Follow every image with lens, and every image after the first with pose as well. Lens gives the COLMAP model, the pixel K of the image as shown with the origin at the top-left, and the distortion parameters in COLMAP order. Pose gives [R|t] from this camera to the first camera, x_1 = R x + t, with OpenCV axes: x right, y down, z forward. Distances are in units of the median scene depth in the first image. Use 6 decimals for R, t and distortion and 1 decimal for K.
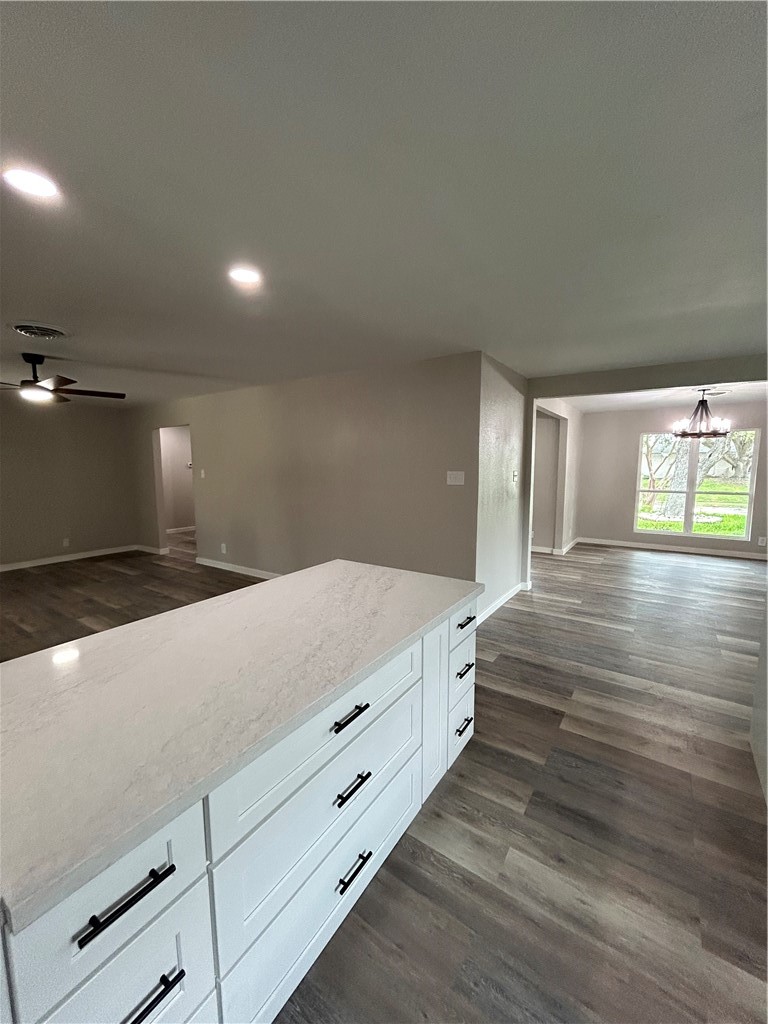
lens RADIAL K [[410.7, 0, 382.5], [0, 410.7, 510.9], [0, 0, 1]] dist [0.002279, -0.000593]
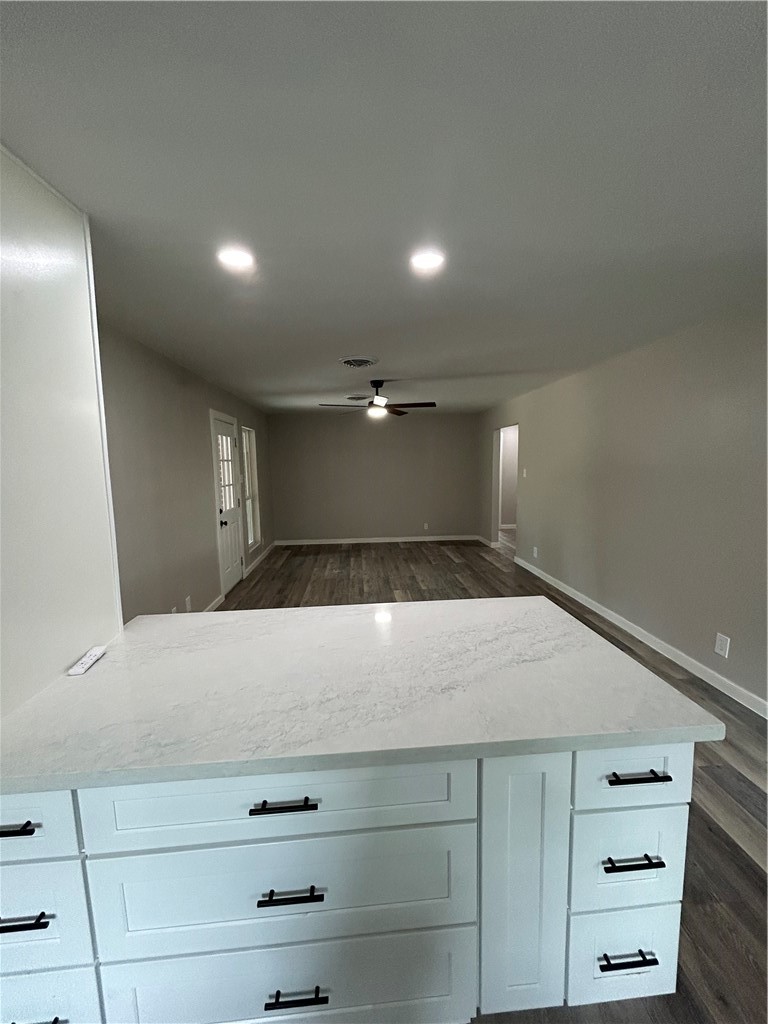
lens RADIAL K [[410.7, 0, 384.9], [0, 410.7, 511.0], [0, 0, 1]] dist [0.002279, -0.000593]
pose [[0.626697, 0.088176, -0.774259, 0.578017], [-0.079105, 0.995644, 0.049359, -0.107950], [0.775238, 0.030314, 0.630942, 0.617856]]
